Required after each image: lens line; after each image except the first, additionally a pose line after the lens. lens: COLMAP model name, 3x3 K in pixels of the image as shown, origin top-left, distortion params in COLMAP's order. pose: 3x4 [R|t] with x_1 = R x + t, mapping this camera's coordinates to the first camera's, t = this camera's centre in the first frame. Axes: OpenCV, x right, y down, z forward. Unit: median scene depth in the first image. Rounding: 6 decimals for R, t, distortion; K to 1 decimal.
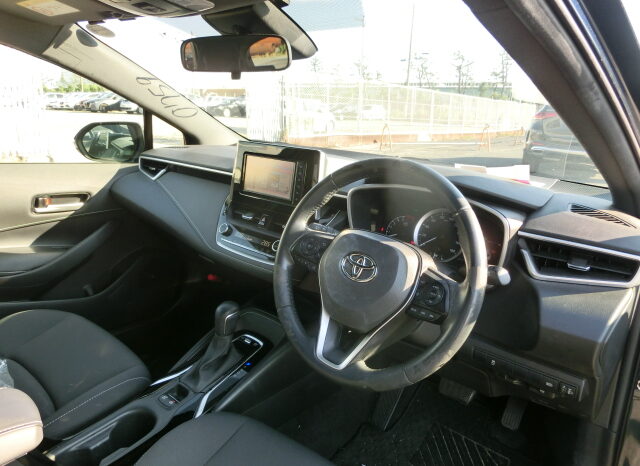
lens RADIAL K [[457.7, 0, 335.1], [0, 457.7, 231.5], [0, 0, 1]] dist [-0.035740, 0.006929]
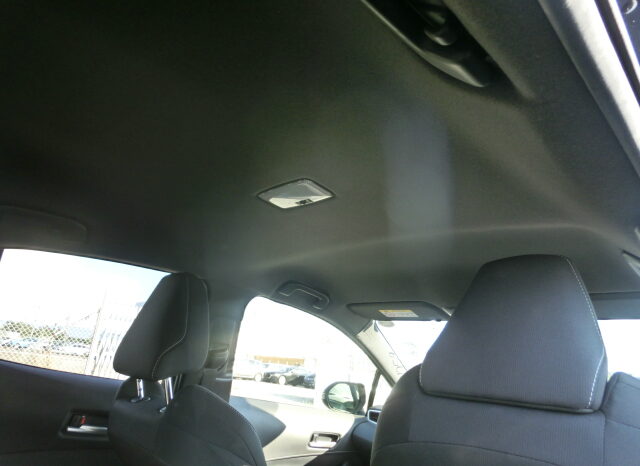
lens RADIAL K [[457.7, 0, 335.1], [0, 457.7, 231.5], [0, 0, 1]] dist [-0.035740, 0.006929]
pose [[0.995853, 0.047863, -0.077375, -0.455499], [-0.082594, 0.832265, -0.548191, 0.139716], [0.038158, 0.552308, 0.832766, -0.401275]]
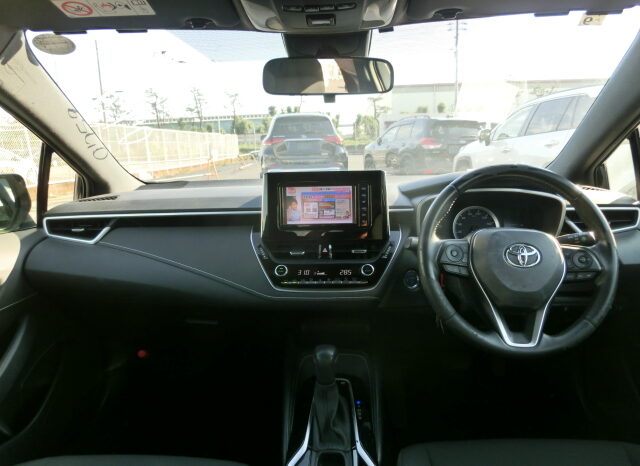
lens RADIAL K [[445.8, 0, 320.0], [0, 445.8, 233.0], [0, 0, 1]] dist [-0.034849, -0.000632]
pose [[0.799017, -0.182640, 0.572899, -0.490546], [0.219361, 0.975631, 0.005091, -0.048748], [-0.559868, 0.121604, 0.819610, 0.179108]]
